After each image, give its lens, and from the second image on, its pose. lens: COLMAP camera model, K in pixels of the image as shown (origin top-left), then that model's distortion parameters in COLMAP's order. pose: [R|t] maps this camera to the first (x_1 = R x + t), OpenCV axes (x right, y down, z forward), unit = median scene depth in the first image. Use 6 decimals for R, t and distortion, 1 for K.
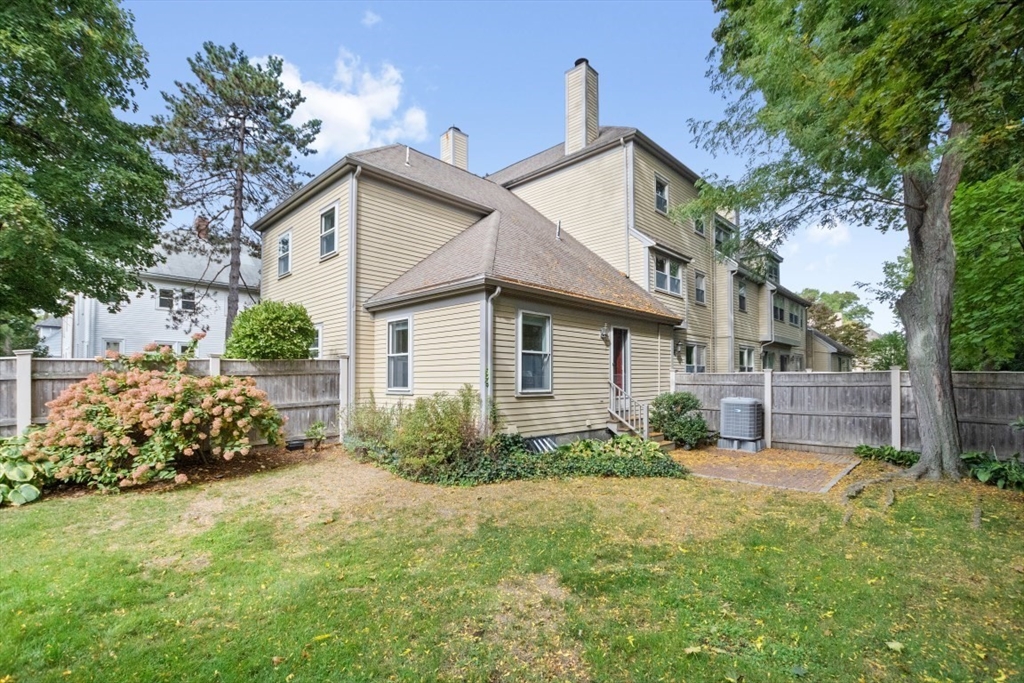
lens RADIAL K [[449.9, 0, 506.0], [0, 449.9, 372.8], [0, 0, 1]] dist [-0.001156, -0.000023]
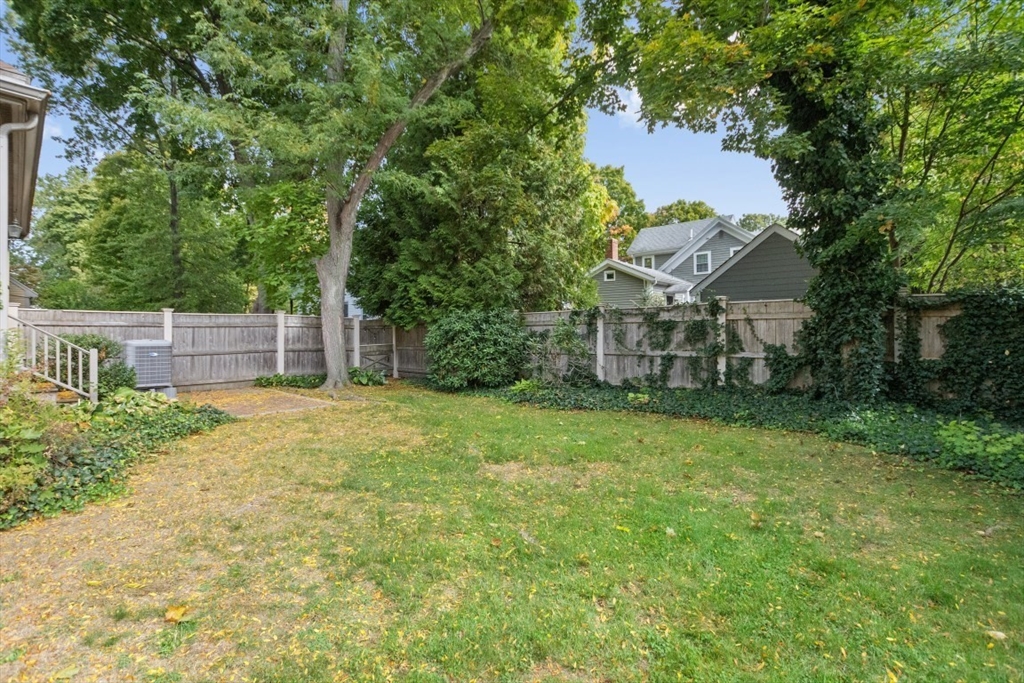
lens RADIAL K [[449.9, 0, 511.9], [0, 449.9, 338.6], [0, 0, 1]] dist [-0.001156, -0.000023]
pose [[-0.043964, -0.007653, 0.999004, -0.733748], [-0.012142, 0.999901, 0.007126, 0.077307], [-0.998959, -0.011817, -0.044053, 0.677650]]
